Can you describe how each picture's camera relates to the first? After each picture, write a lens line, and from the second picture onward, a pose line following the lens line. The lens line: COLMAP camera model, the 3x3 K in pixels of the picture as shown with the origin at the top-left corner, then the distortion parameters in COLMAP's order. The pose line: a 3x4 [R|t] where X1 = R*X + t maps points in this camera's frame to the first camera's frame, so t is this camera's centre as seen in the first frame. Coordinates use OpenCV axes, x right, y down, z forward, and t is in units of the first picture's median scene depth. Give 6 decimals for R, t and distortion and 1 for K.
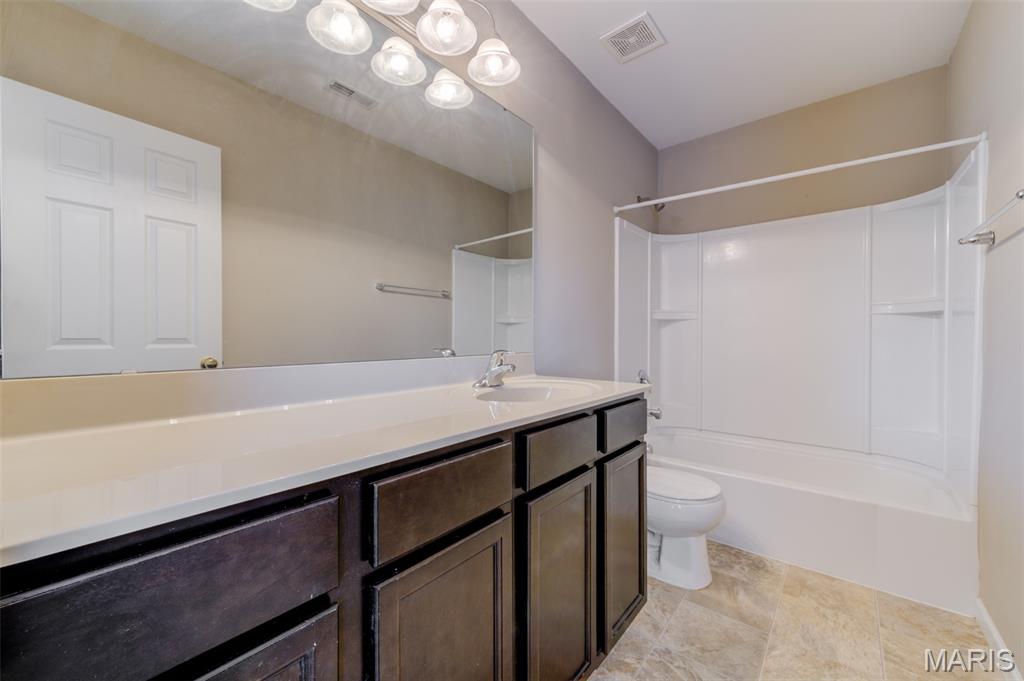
lens RADIAL K [[398.8, 0, 511.2], [0, 398.8, 340.6], [0, 0, 1]] dist [0.008622, -0.002285]
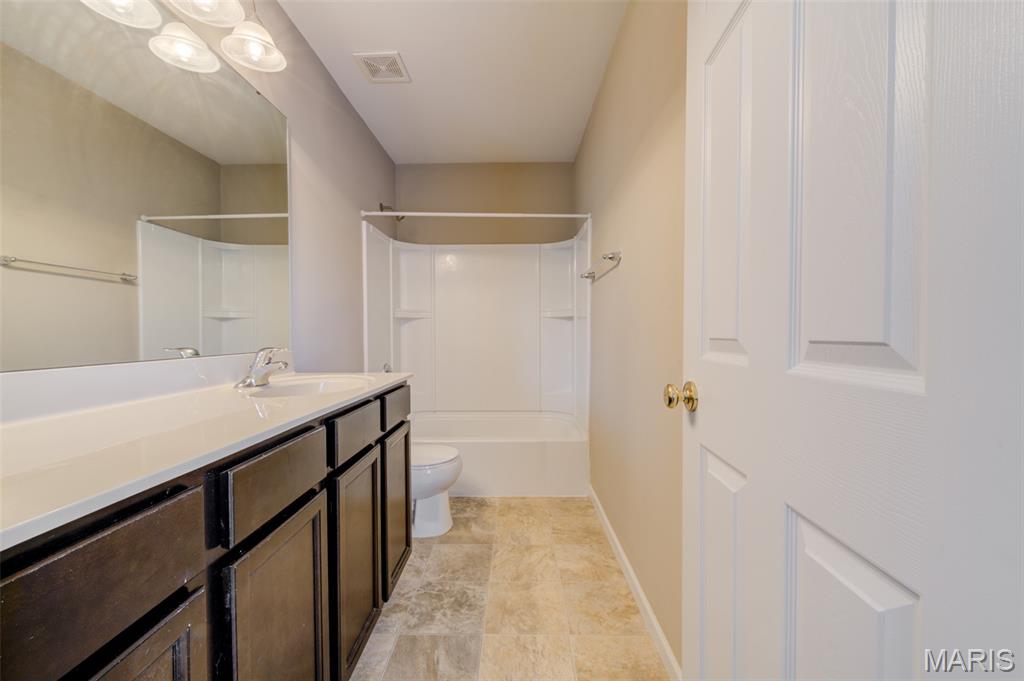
lens RADIAL K [[398.8, 0, 510.3], [0, 398.8, 338.9], [0, 0, 1]] dist [0.008622, -0.002285]
pose [[0.781362, -0.013442, 0.623933, -0.165292], [0.010112, 0.999909, 0.008879, 0.000005], [-0.623996, -0.000628, 0.781427, -0.123945]]
